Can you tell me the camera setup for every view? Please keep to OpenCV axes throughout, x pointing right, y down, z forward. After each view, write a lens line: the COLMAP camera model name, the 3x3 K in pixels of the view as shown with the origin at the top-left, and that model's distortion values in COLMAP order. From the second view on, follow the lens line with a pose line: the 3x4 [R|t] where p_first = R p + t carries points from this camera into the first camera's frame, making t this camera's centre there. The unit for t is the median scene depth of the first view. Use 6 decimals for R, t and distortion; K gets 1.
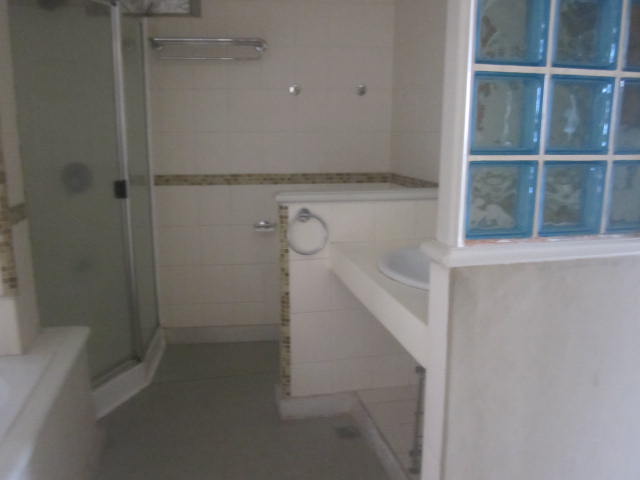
lens RADIAL K [[541.4, 0, 320.0], [0, 541.4, 240.0], [0, 0, 1]] dist [-0.040212, 0.002578]
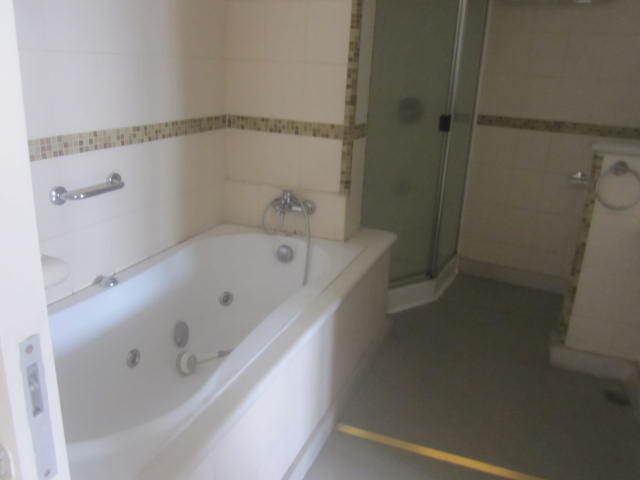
lens RADIAL K [[541.4, 0, 320.0], [0, 541.4, 240.0], [0, 0, 1]] dist [-0.040212, 0.002578]
pose [[0.826781, 0.209755, -0.521953, 0.050333], [-0.159871, 0.977234, 0.139479, 0.030306], [0.539327, -0.031874, 0.841493, -0.086670]]
